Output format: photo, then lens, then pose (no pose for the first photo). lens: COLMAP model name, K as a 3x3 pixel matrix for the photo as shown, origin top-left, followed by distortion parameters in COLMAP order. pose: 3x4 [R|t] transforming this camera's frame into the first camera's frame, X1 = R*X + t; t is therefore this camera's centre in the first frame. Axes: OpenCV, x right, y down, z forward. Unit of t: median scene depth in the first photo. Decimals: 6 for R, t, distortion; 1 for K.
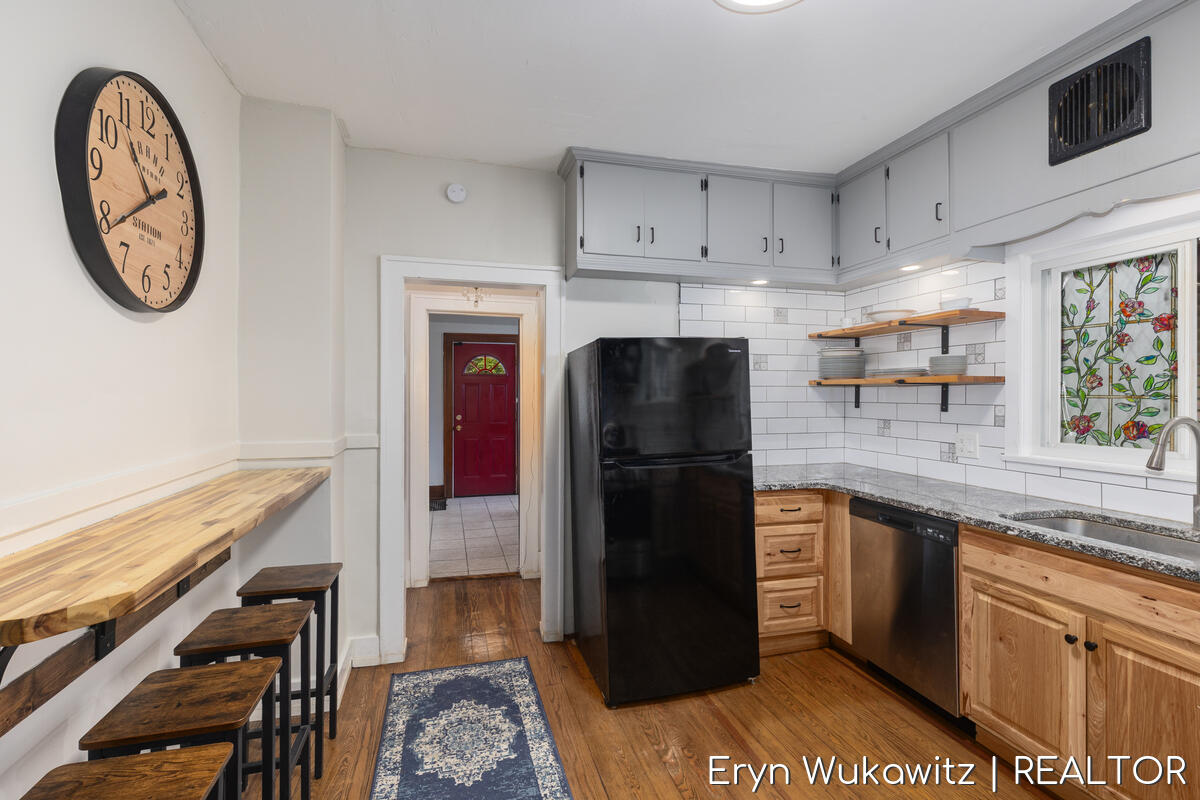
lens RADIAL K [[541.4, 0, 599.2], [0, 541.4, 391.6], [0, 0, 1]] dist [0.000494, -0.000258]
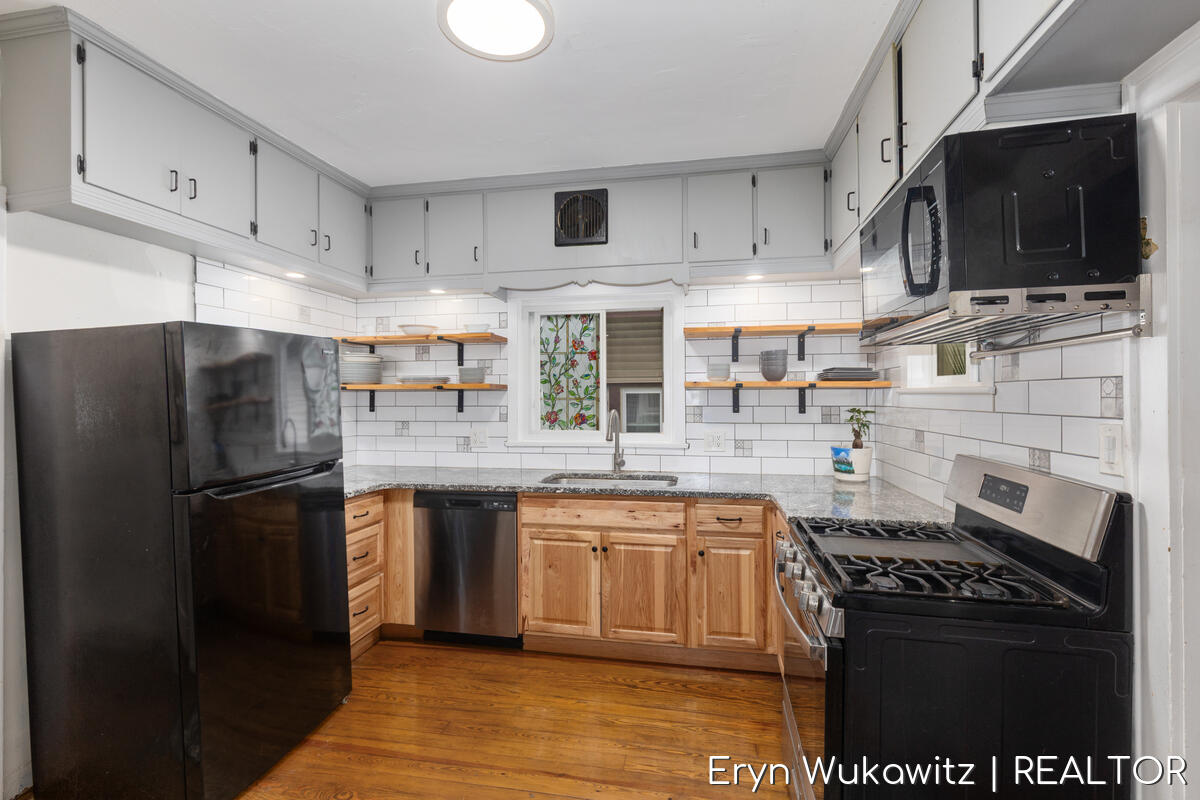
lens RADIAL K [[541.4, 0, 602.8], [0, 541.4, 398.3], [0, 0, 1]] dist [0.000494, -0.000258]
pose [[0.441006, -0.005584, 0.897487, -0.406474], [0.002170, 0.999984, 0.005155, -0.000479], [-0.897502, -0.000326, 0.441011, 0.192632]]
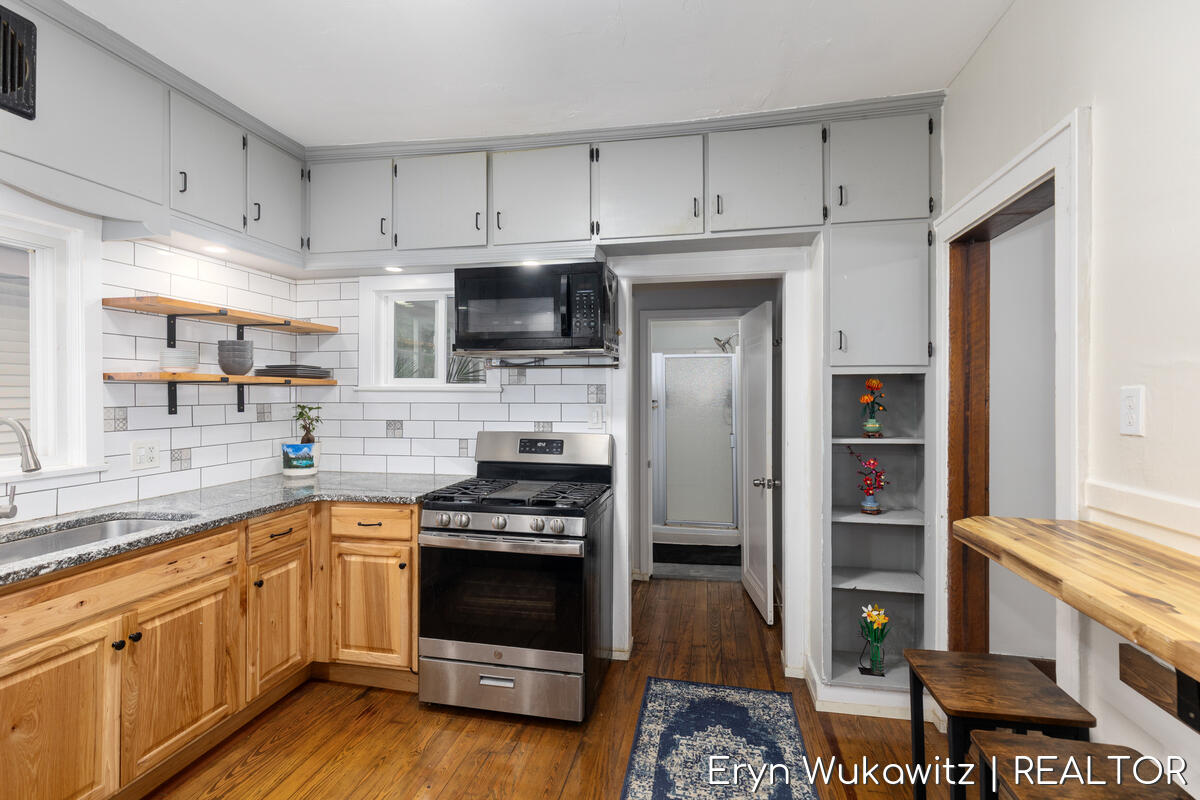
lens RADIAL K [[541.4, 0, 603.7], [0, 541.4, 393.4], [0, 0, 1]] dist [0.000494, -0.000258]
pose [[-0.894530, -0.001382, 0.447005, -0.246367], [-0.002208, 0.999997, -0.001327, 0.002842], [-0.447002, -0.002174, -0.894531, 1.068389]]
